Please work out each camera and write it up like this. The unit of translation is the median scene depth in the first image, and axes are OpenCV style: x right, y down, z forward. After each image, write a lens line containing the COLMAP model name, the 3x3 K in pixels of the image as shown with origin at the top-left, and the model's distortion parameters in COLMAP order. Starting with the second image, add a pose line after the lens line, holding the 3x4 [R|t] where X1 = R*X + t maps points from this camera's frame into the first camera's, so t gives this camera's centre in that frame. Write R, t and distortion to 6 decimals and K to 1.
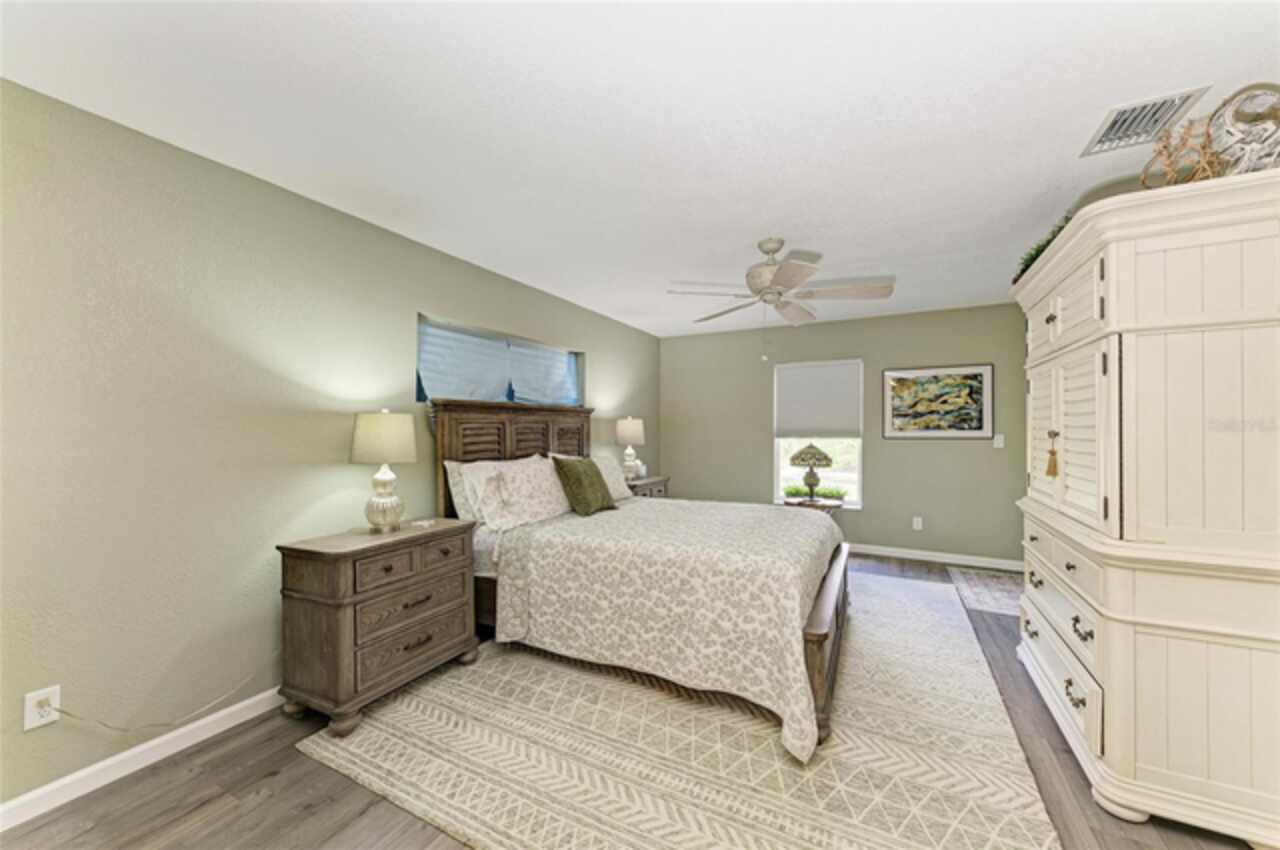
lens RADIAL K [[471.5, 0, 639.7], [0, 471.5, 423.9], [0, 0, 1]] dist [0.001892, 0.000115]
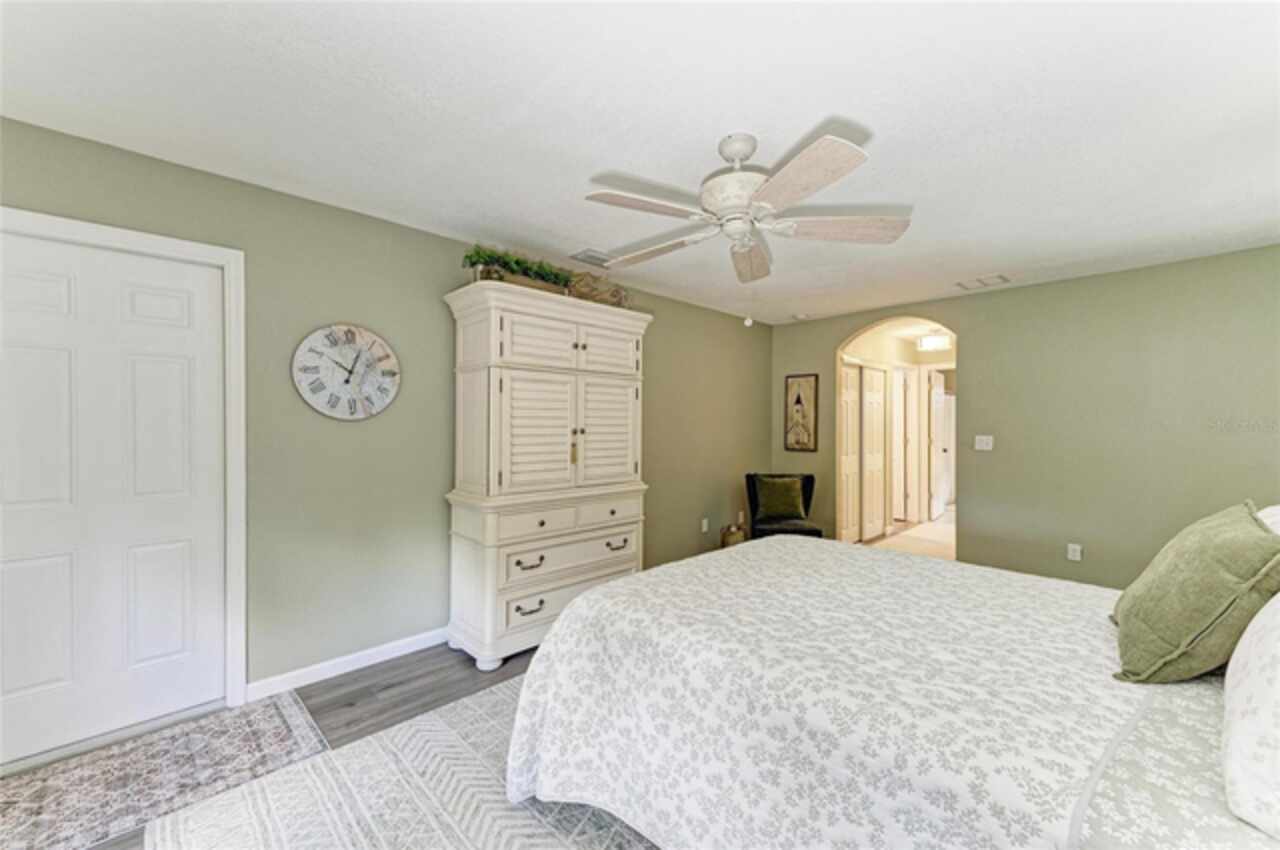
lens RADIAL K [[514.4, 0, 641.7], [0, 514.4, 430.4], [0, 0, 1]] dist [-0.000206, -0.000029]
pose [[-0.955177, -0.001336, 0.296032, 0.124216], [-0.001908, 0.999997, -0.001644, 0.010225], [-0.296029, -0.002135, -0.955176, 1.121906]]
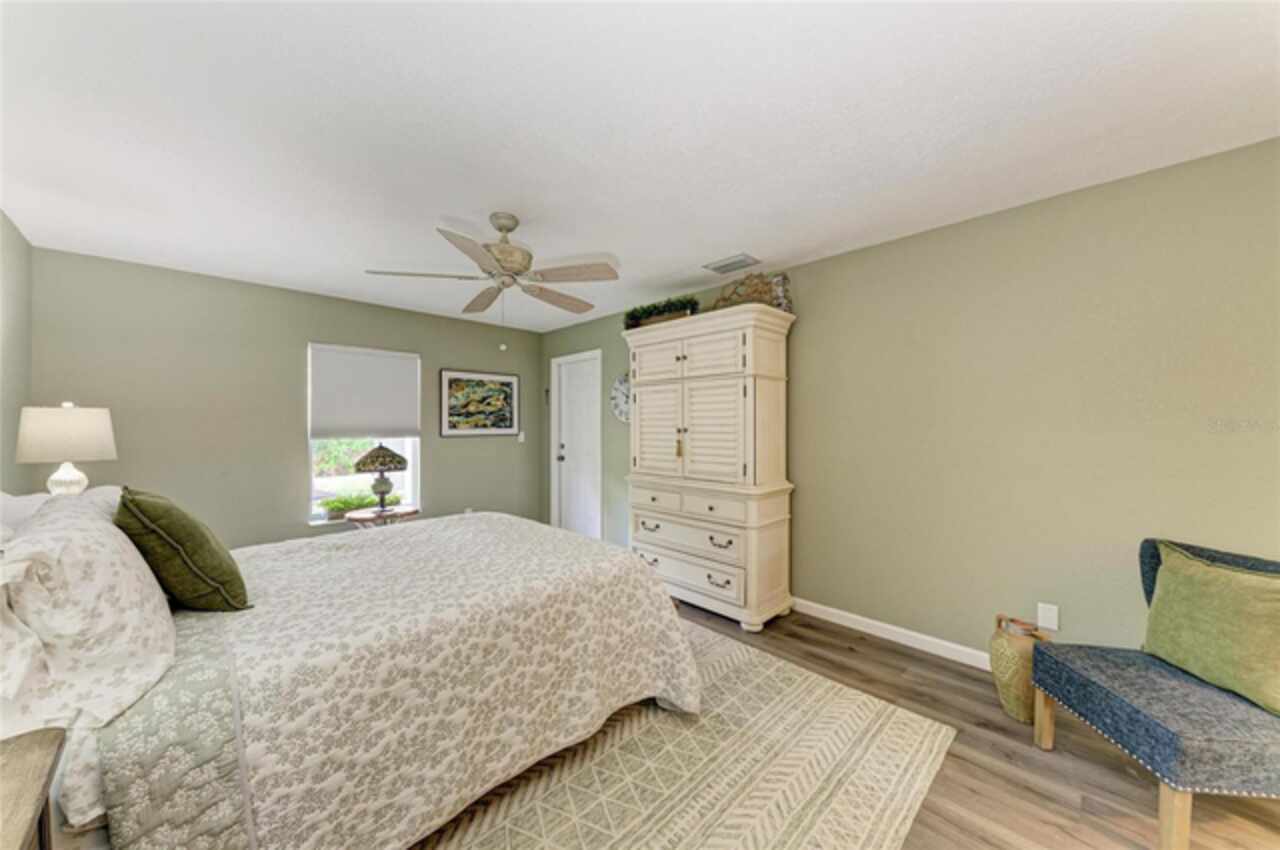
lens RADIAL K [[452.5, 0, 641.9], [0, 452.5, 427.4], [0, 0, 1]] dist [0.001482, -0.000145]
pose [[0.296114, -0.000891, 0.955152, -0.299213], [-0.008425, 0.999958, 0.003545, 0.003730], [-0.955115, -0.009097, 0.296094, 0.320680]]
